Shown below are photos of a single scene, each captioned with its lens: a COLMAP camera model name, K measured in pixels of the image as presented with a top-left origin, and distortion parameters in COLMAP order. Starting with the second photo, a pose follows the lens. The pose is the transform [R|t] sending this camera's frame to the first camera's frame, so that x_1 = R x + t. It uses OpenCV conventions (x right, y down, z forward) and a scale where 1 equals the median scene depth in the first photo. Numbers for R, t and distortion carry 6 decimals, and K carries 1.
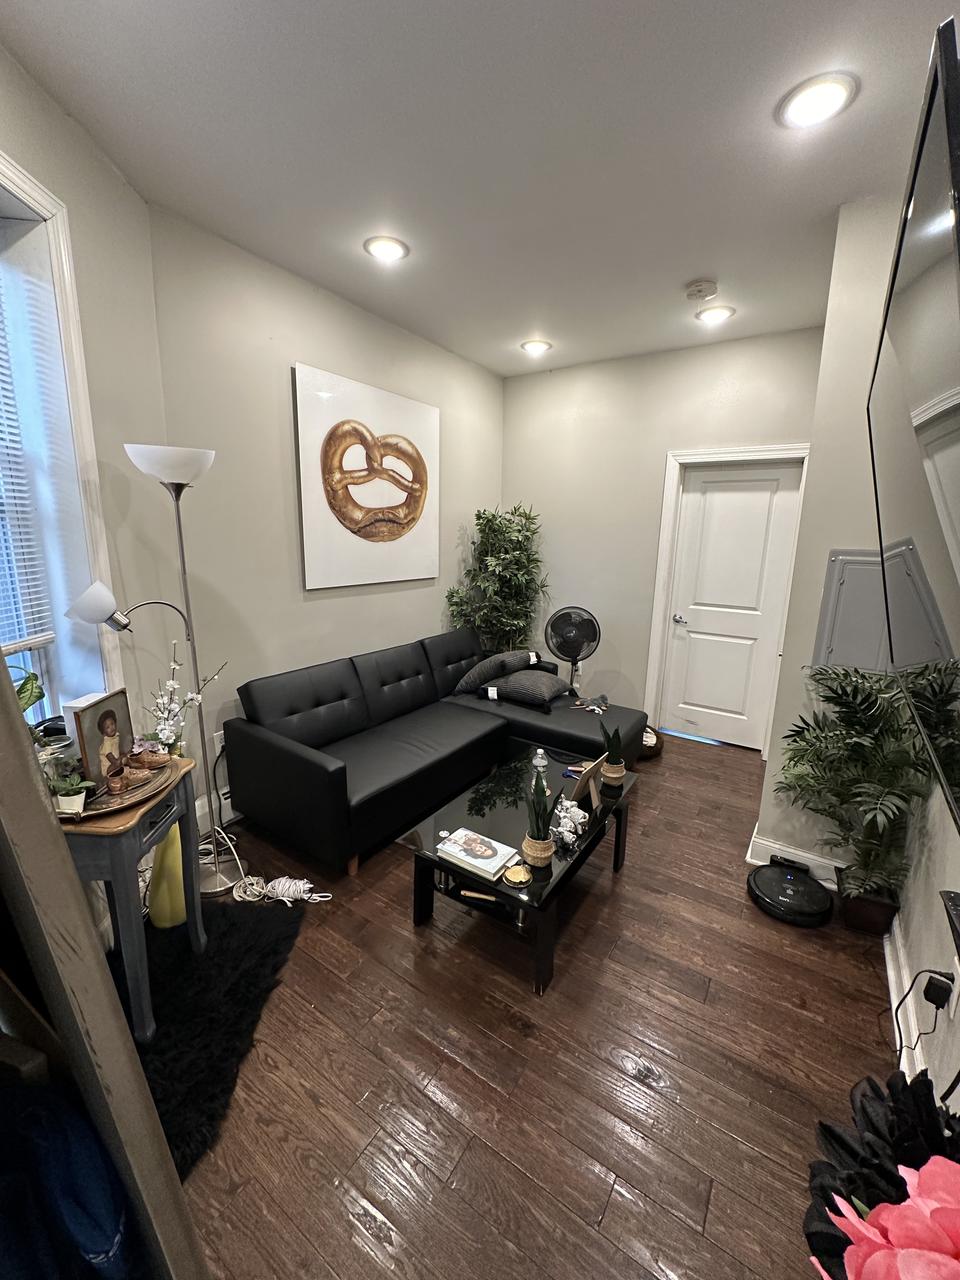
lens RADIAL K [[511.1, 0, 483.5], [0, 511.1, 641.3], [0, 0, 1]] dist [-0.003256, 0.000383]
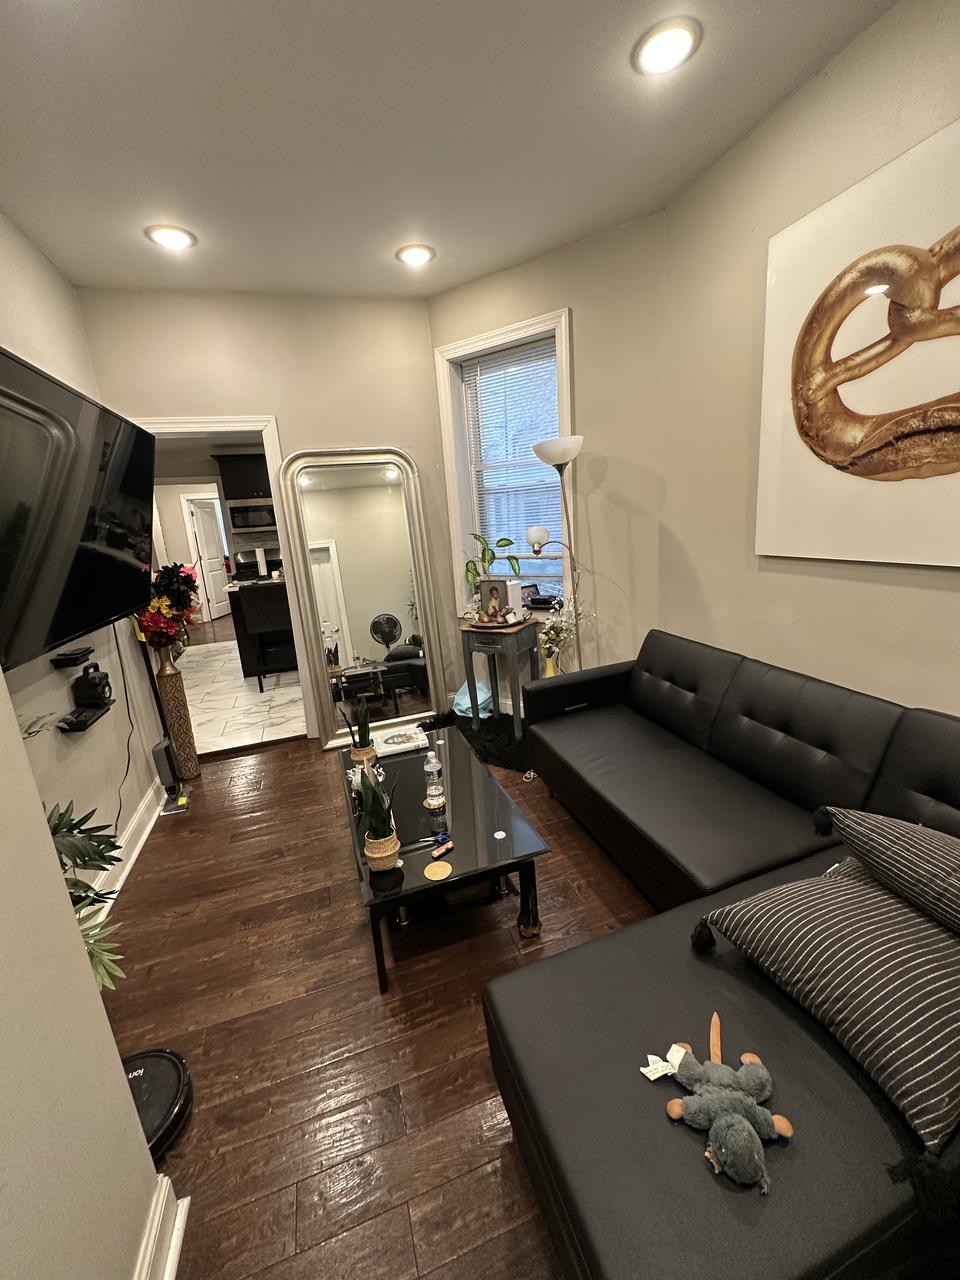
lens RADIAL K [[511.1, 0, 483.5], [0, 511.1, 641.3], [0, 0, 1]] dist [-0.003256, 0.000383]
pose [[-0.611815, 0.215836, -0.760984, 0.469952], [-0.103473, 0.931947, 0.347516, -0.187411], [0.784204, 0.291357, -0.547846, 1.045742]]
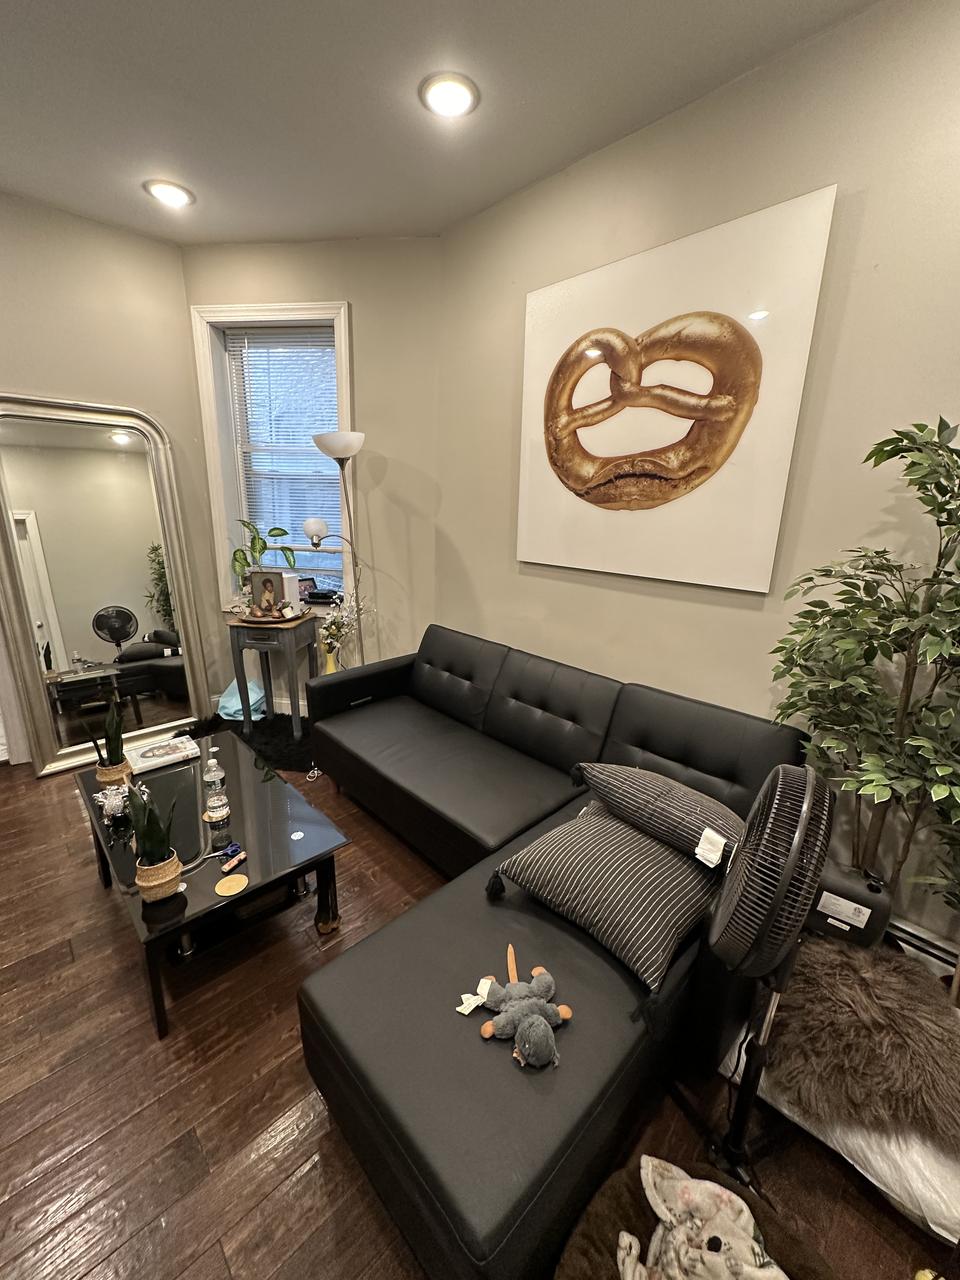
lens RADIAL K [[511.1, 0, 483.5], [0, 511.1, 641.3], [0, 0, 1]] dist [-0.003256, 0.000383]
pose [[-0.213267, 0.230662, -0.949375, 0.504770], [-0.234132, 0.931348, 0.278878, -0.188536], [0.948525, 0.281754, -0.144620, 1.024205]]
